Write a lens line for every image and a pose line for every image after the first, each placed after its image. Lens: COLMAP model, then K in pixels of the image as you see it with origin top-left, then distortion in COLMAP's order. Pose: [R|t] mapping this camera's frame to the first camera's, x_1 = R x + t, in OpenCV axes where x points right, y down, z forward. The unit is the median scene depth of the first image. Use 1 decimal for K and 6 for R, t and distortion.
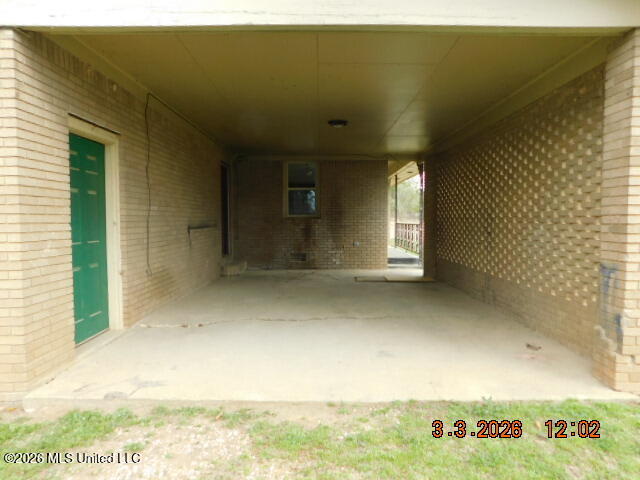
lens RADIAL K [[428.5, 0, 318.2], [0, 428.5, 241.7], [0, 0, 1]] dist [-0.004917, -0.002763]
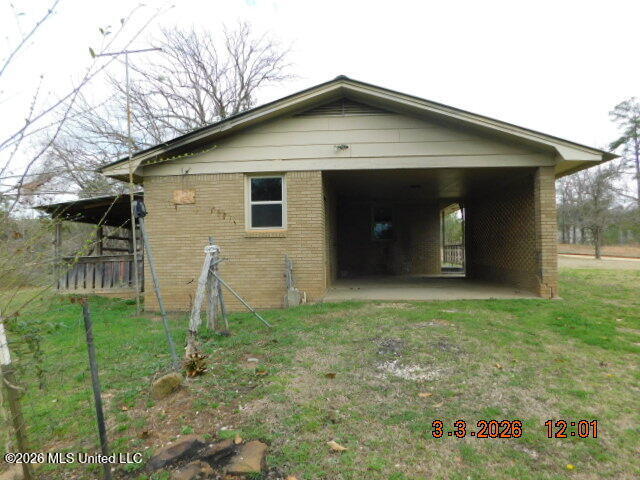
lens RADIAL K [[428.5, 0, 321.7], [0, 428.5, 240.2], [0, 0, 1]] dist [-0.004917, -0.002763]
pose [[0.996812, -0.008348, -0.079350, -0.138175], [0.002105, 0.996917, -0.078435, 0.060583], [0.079760, 0.078017, 0.993756, -0.546671]]
